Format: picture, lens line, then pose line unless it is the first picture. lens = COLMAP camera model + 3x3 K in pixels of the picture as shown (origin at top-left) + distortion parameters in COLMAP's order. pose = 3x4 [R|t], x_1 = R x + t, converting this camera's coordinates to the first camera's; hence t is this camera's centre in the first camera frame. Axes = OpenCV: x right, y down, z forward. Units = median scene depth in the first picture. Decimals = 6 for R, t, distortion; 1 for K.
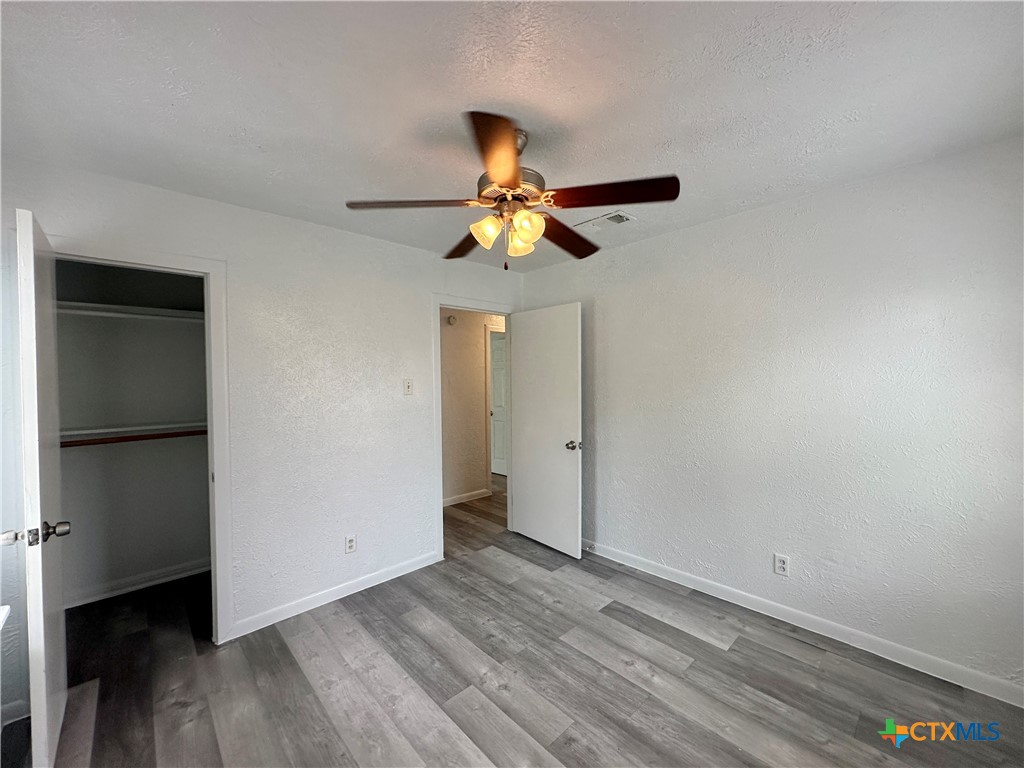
lens RADIAL K [[407.0, 0, 514.6], [0, 407.0, 382.3], [0, 0, 1]] dist [-0.001130, 0.000466]
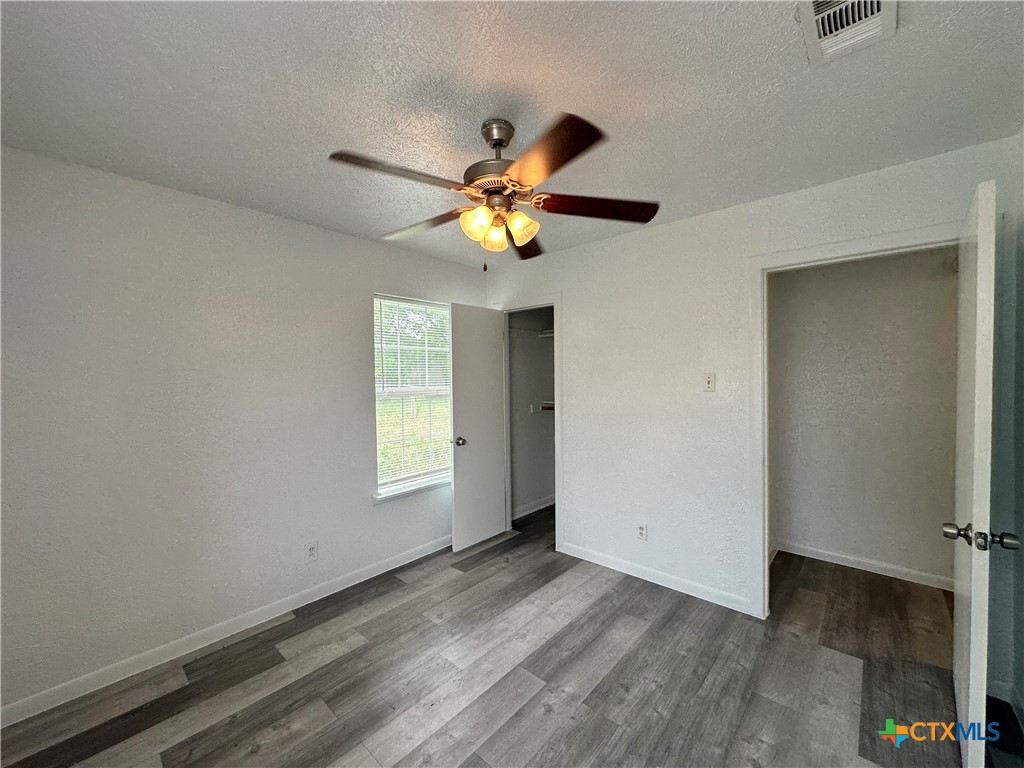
lens RADIAL K [[407.0, 0, 513.2], [0, 407.0, 388.3], [0, 0, 1]] dist [-0.001130, 0.000466]
pose [[0.085392, 0.043397, -0.995402, 0.731313], [0.001092, 0.999046, 0.043650, -0.018795], [0.996347, -0.004814, 0.085263, 0.720223]]
